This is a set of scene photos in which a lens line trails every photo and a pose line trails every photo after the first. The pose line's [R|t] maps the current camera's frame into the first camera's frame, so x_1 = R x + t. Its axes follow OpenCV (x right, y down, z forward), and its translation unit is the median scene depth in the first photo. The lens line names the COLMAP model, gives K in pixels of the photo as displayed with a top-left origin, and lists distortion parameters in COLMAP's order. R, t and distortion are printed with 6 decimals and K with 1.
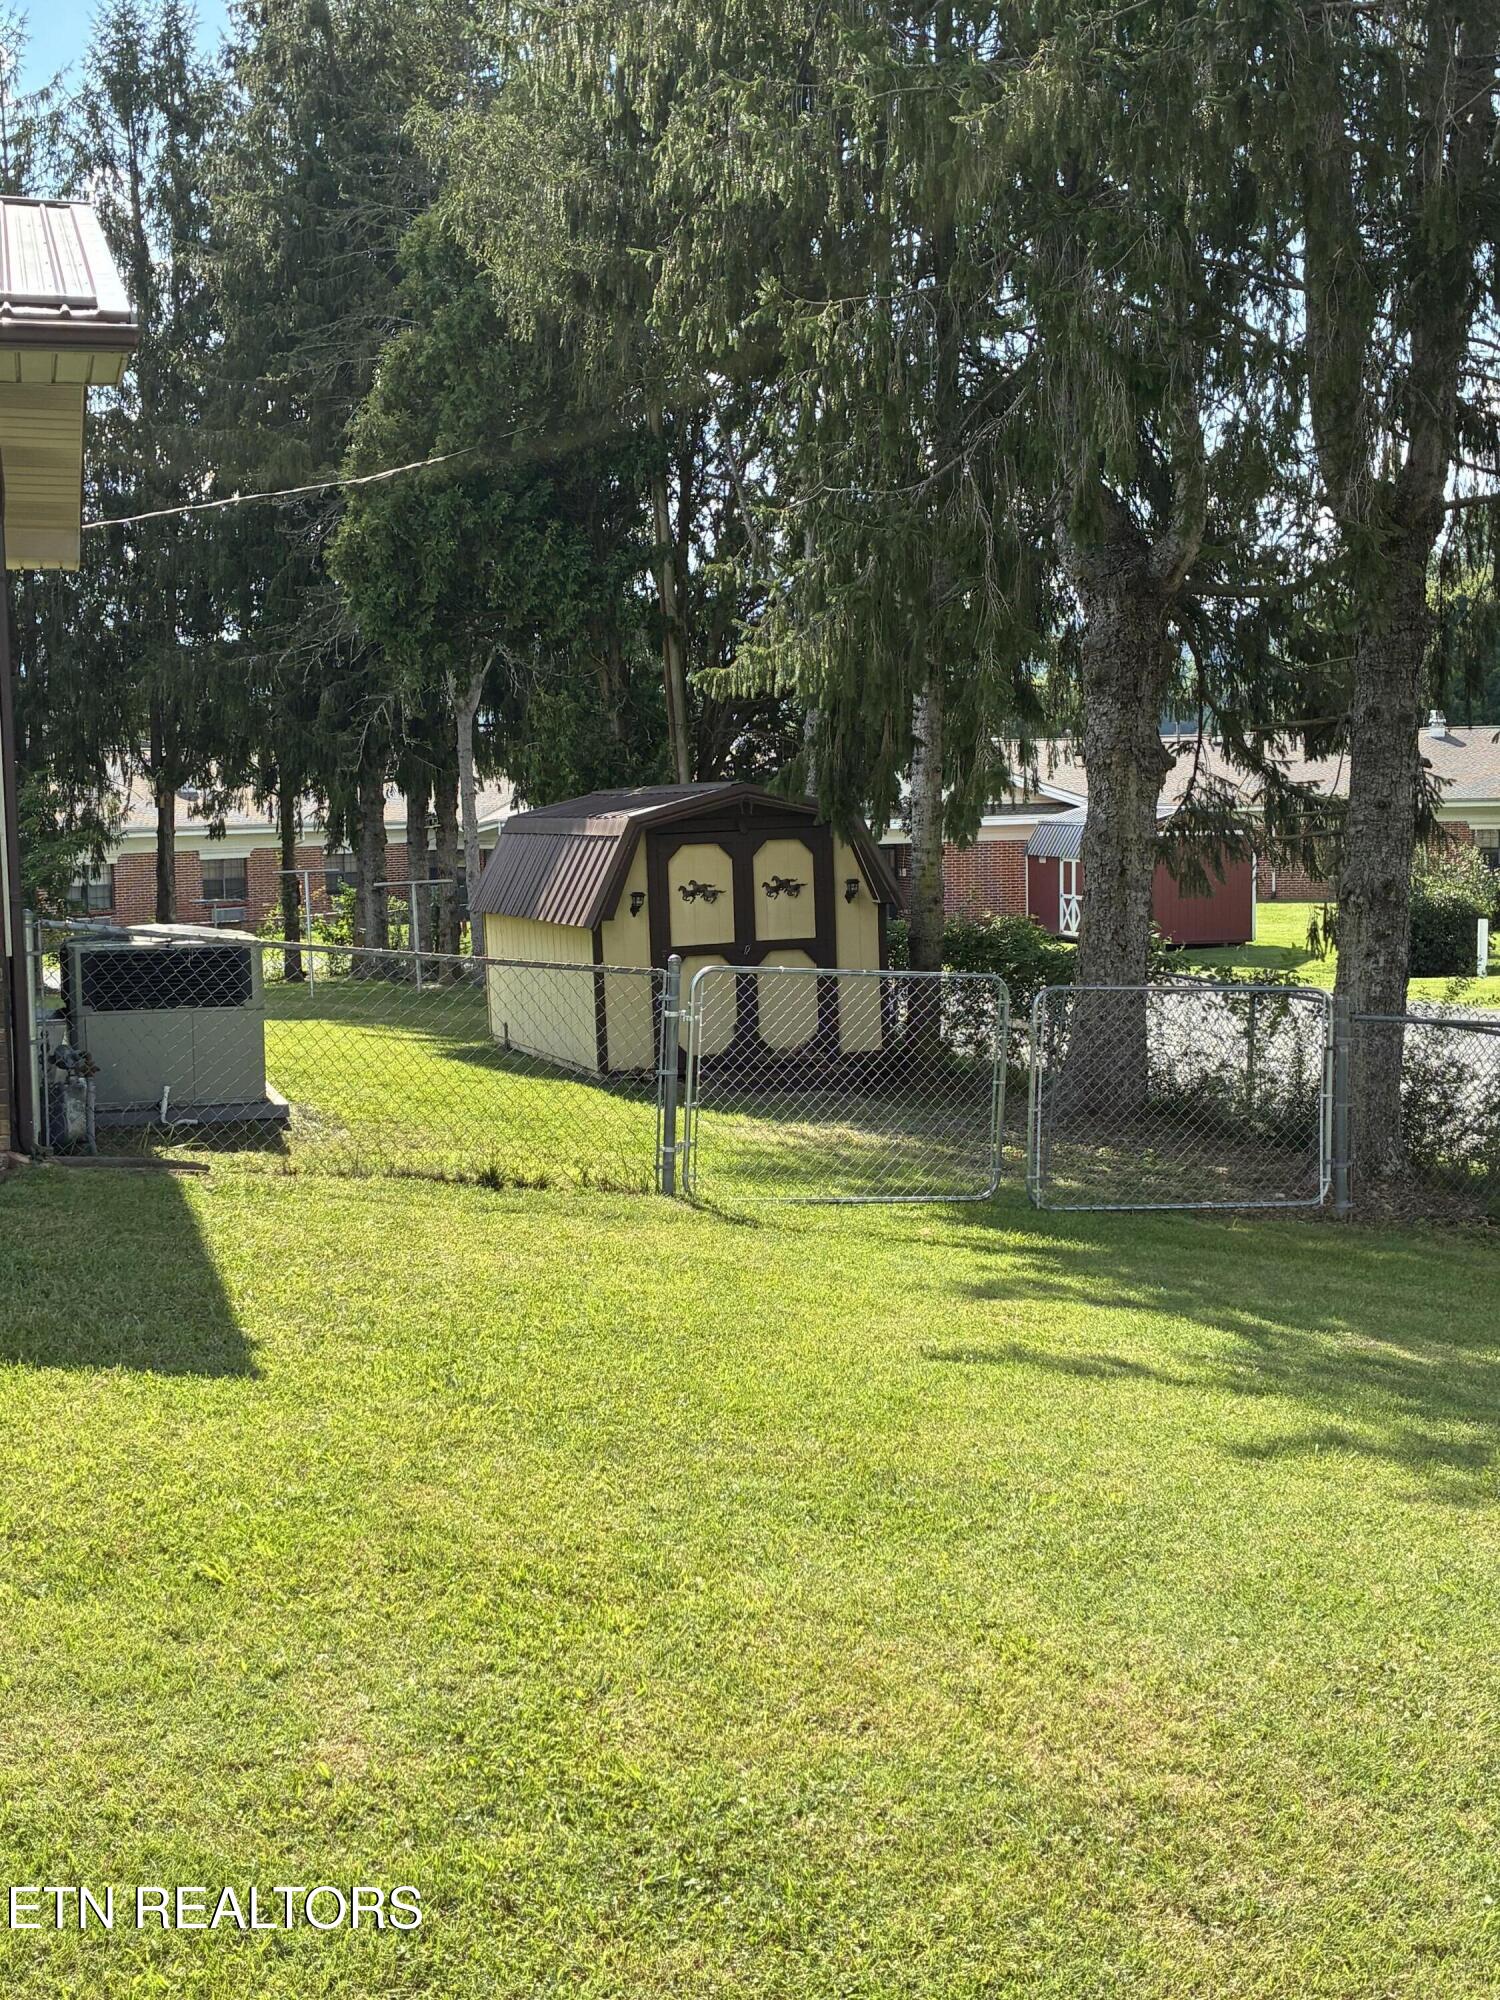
lens RADIAL K [[2326.1, 0, 747.6], [0, 2326.1, 1001.4], [0, 0, 1]] dist [0.000902, 0.000000]
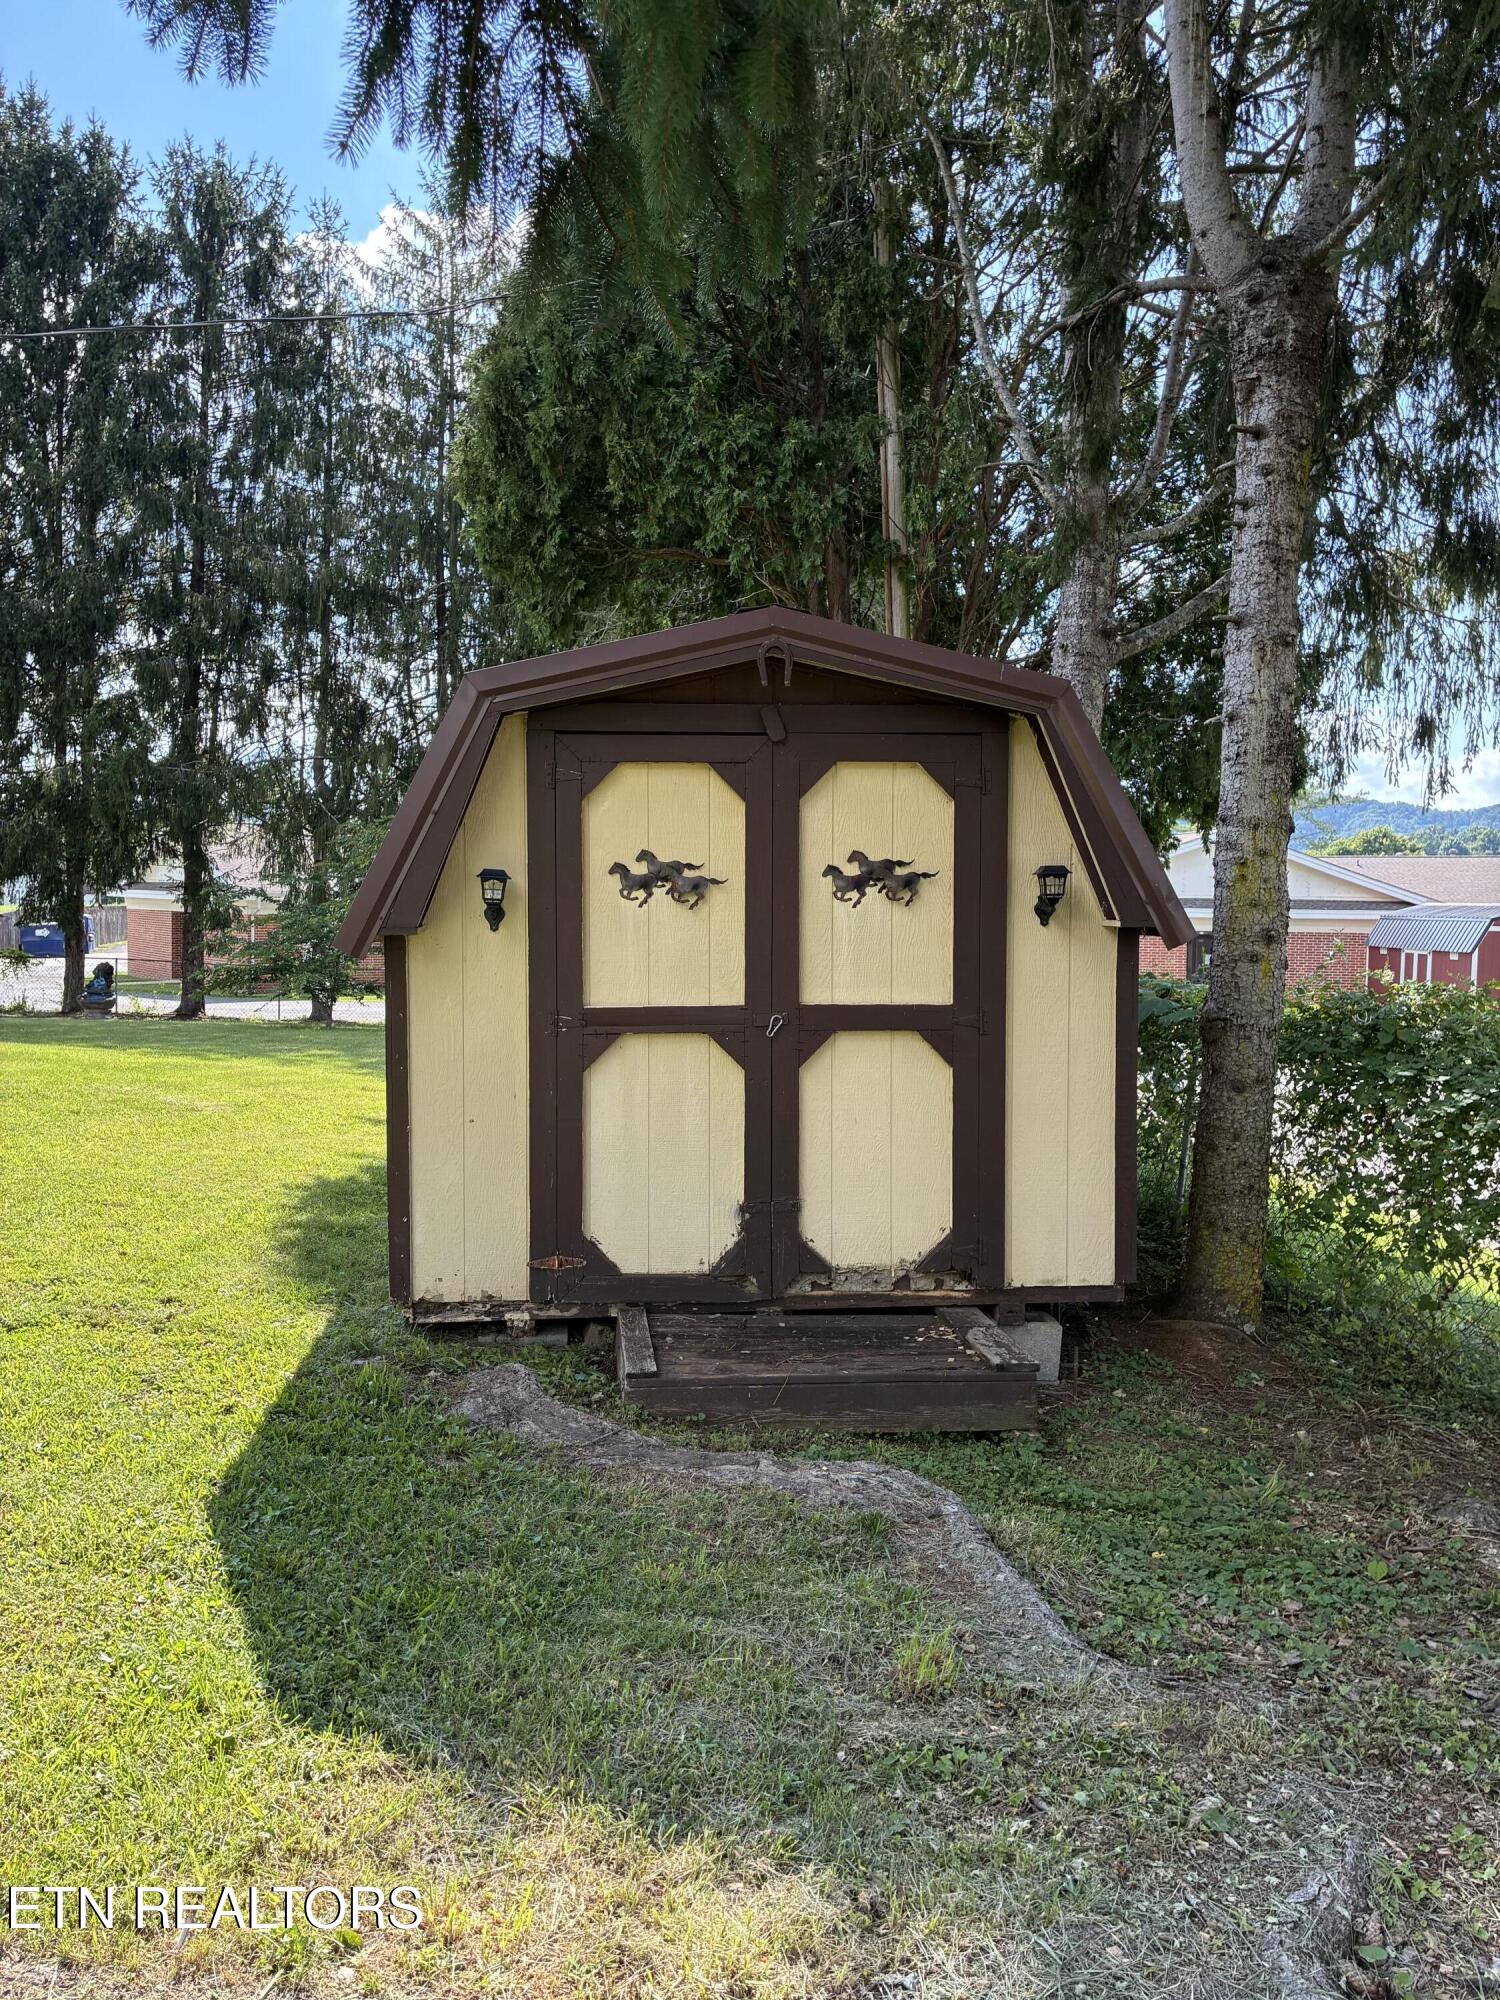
lens RADIAL K [[1534.2, 0, 761.5], [0, 1534.2, 990.2], [0, 0, 1]] dist [0.042703, -0.022181]
pose [[0.969654, 0.047739, -0.239776, 0.061527], [-0.056057, 0.998035, -0.027987, -0.020659], [0.237969, 0.040579, 0.970425, 0.732395]]
